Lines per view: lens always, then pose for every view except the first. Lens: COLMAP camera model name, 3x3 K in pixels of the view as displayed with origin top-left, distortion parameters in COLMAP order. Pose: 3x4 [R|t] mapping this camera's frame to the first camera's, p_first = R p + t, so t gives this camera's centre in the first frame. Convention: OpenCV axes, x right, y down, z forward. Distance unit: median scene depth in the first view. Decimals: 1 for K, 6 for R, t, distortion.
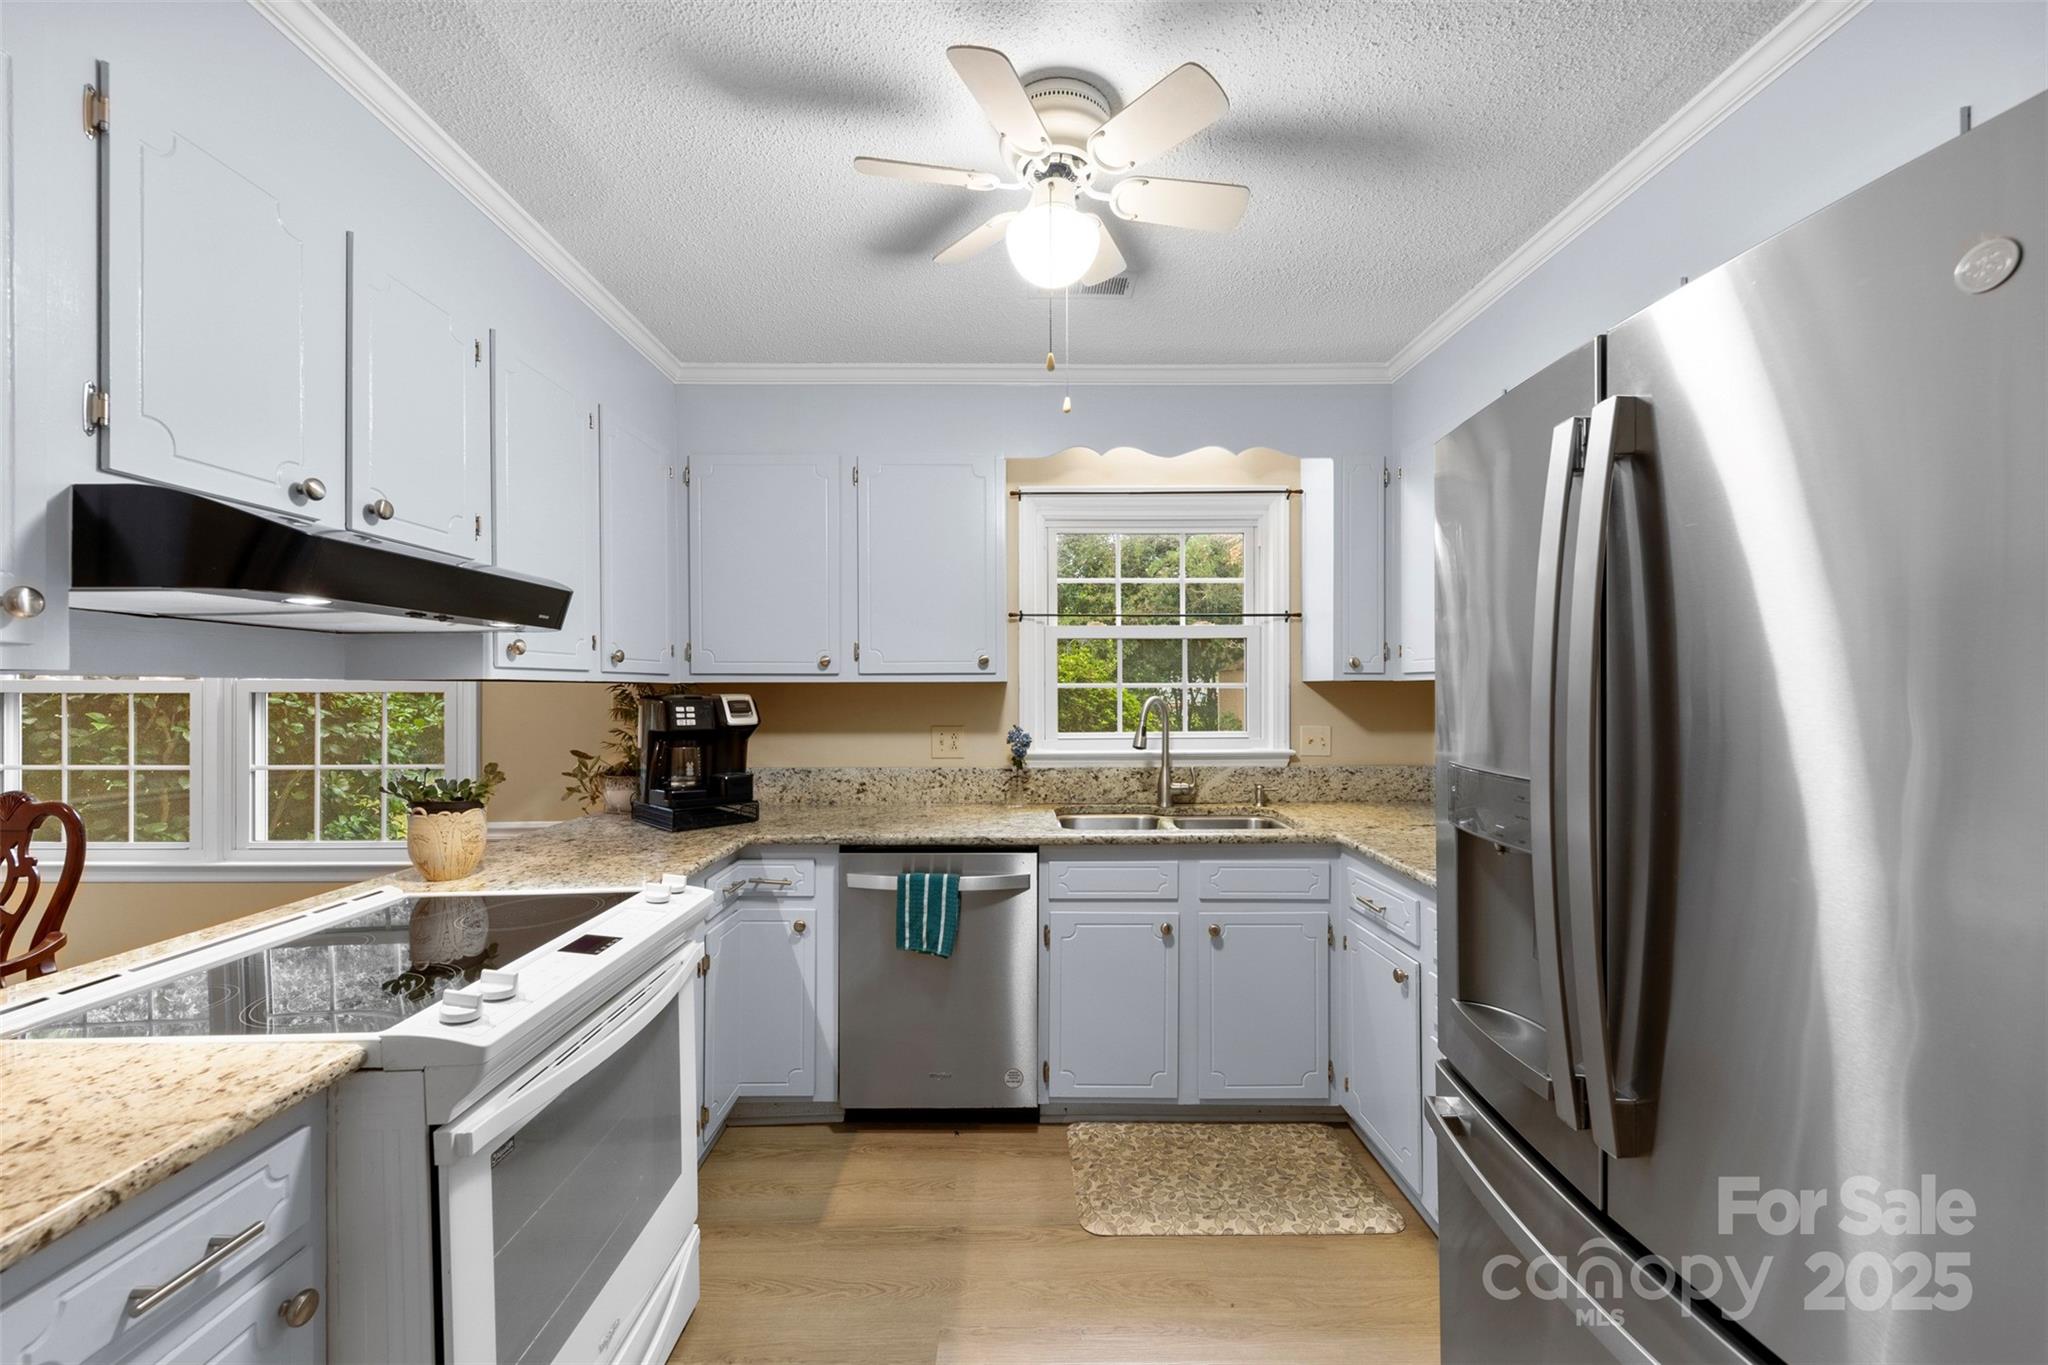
lens RADIAL K [[800.3, 0, 1026.3], [0, 800.3, 686.5], [0, 0, 1]] dist [0.007739, -0.002429]
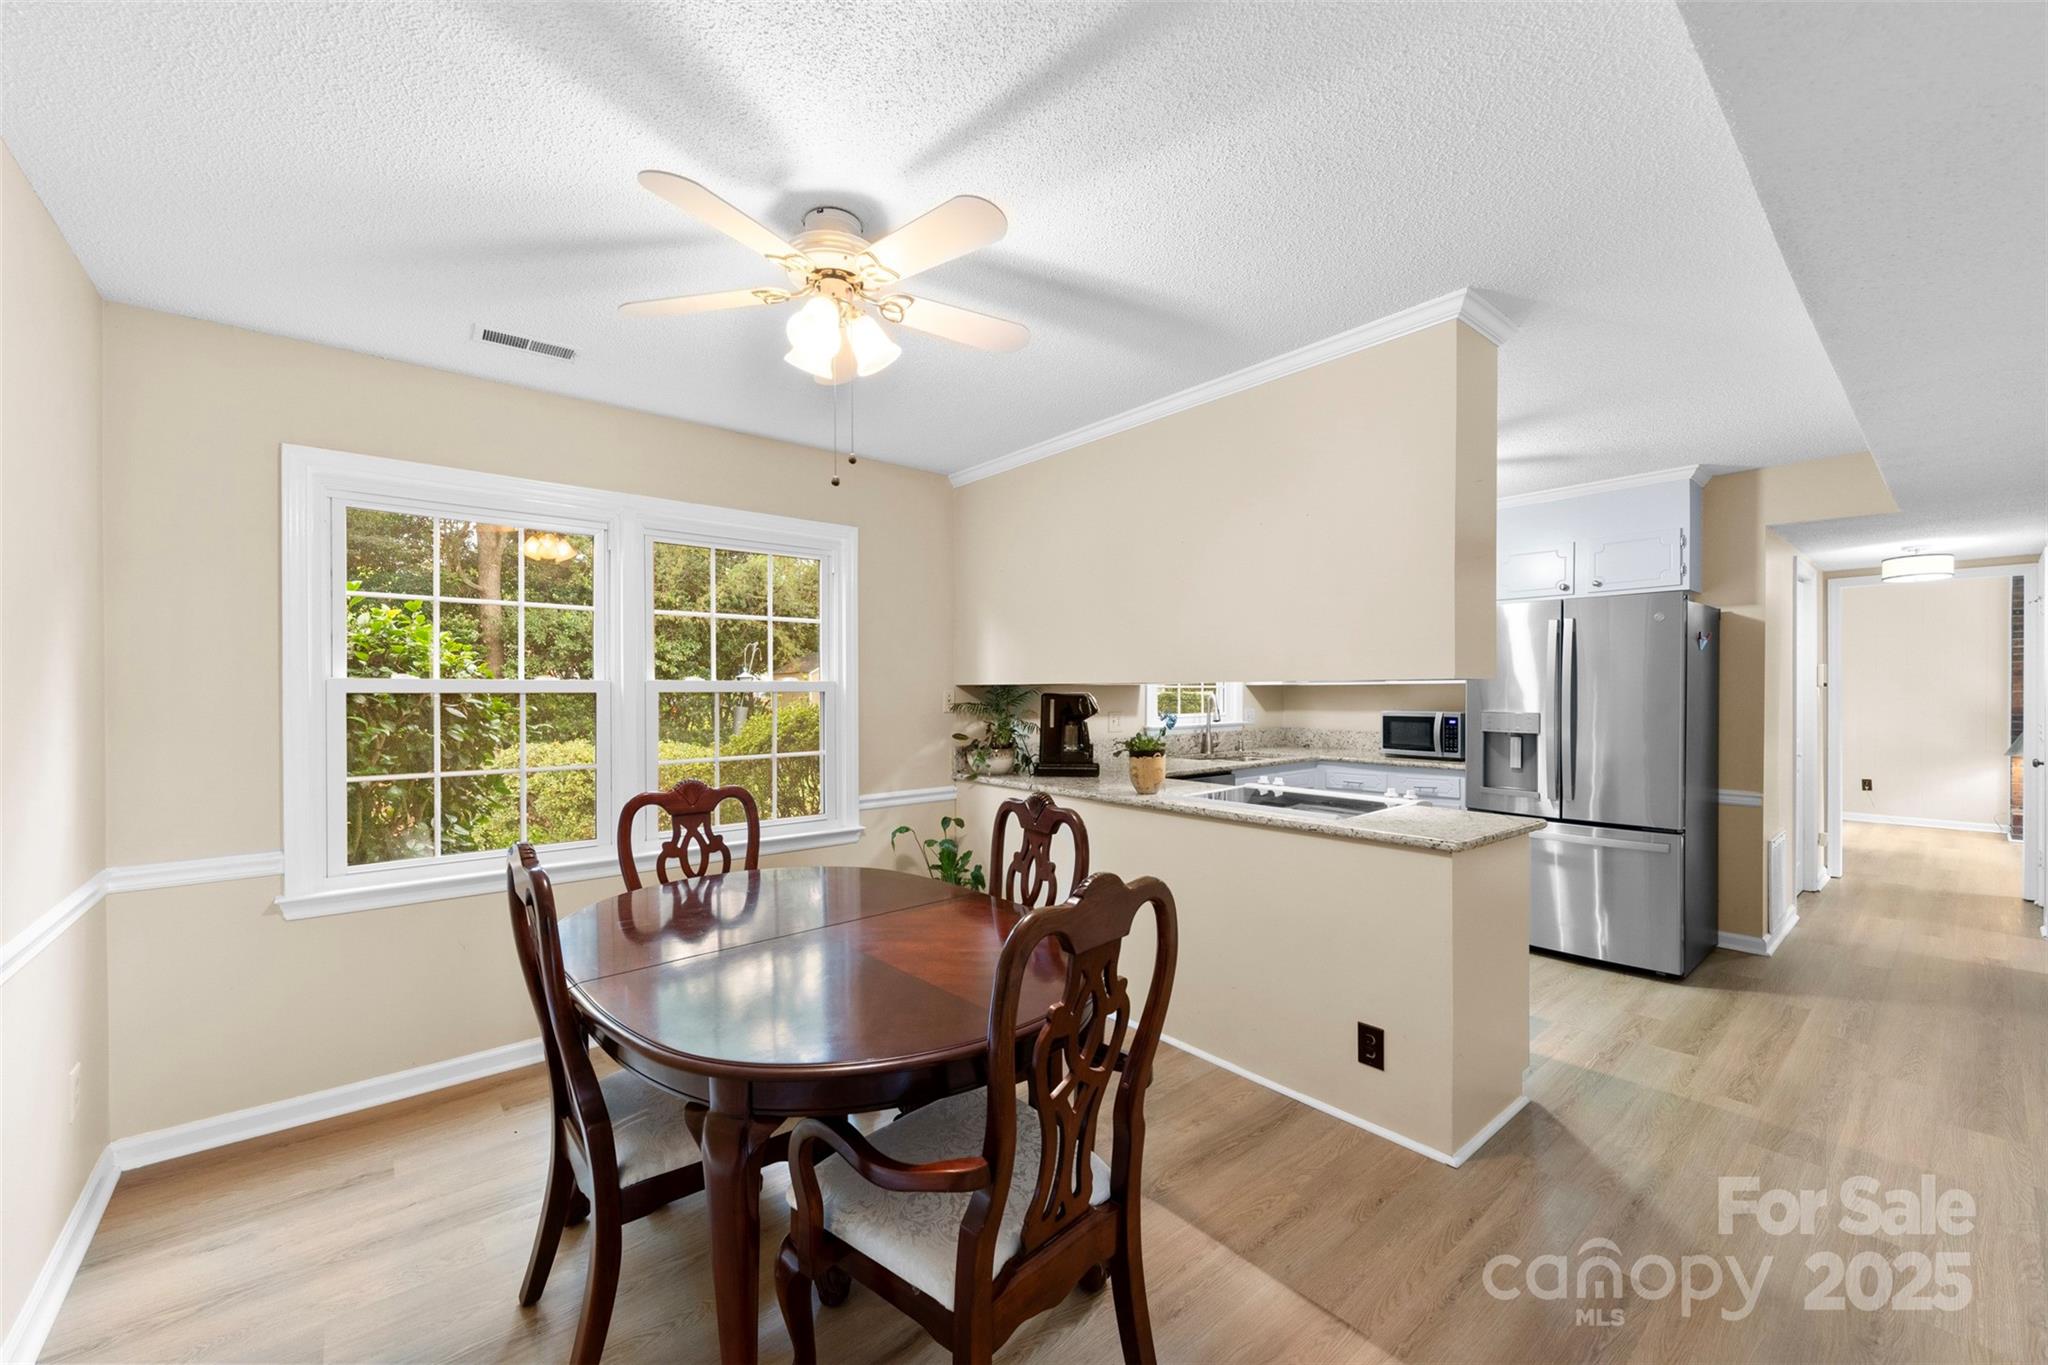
lens RADIAL K [[800.3, 0, 1016.4], [0, 800.3, 692.7], [0, 0, 1]] dist [0.007739, -0.002429]
pose [[0.771929, -0.002669, 0.635703, -1.474133], [-0.000582, 0.999988, 0.004906, 0.003734], [-0.635708, -0.004156, 0.771918, -0.136294]]
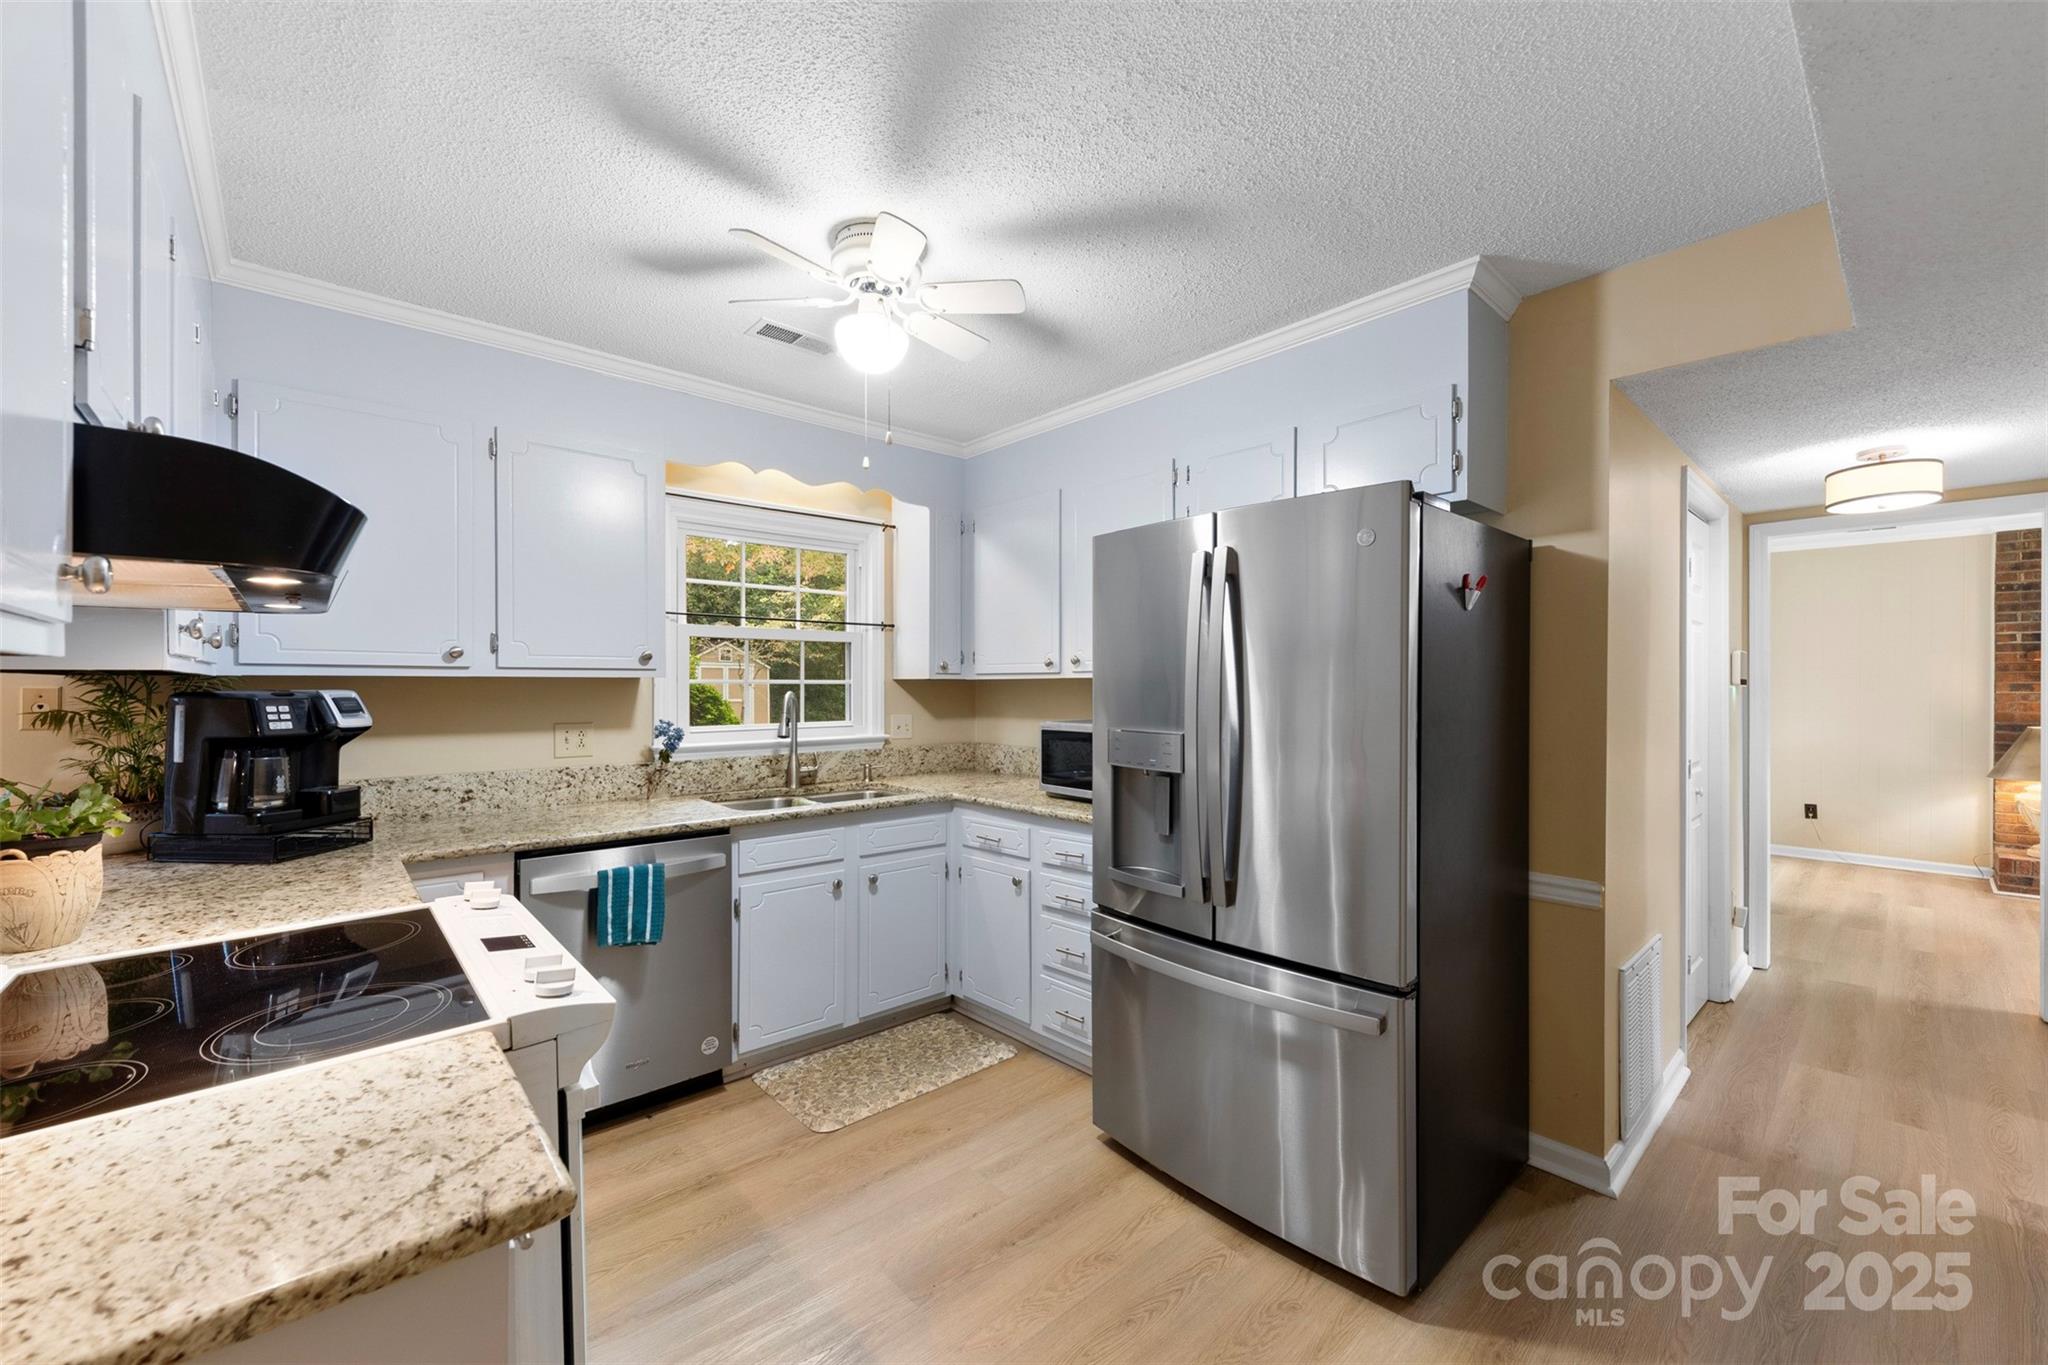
lens RADIAL K [[800.3, 0, 1022.1], [0, 800.3, 685.3], [0, 0, 1]] dist [0.007739, -0.002429]
pose [[0.751557, 0.002439, 0.659664, -0.376398], [-0.004387, 0.999990, 0.001301, 0.000809], [-0.659654, -0.003871, 0.751560, -0.080090]]
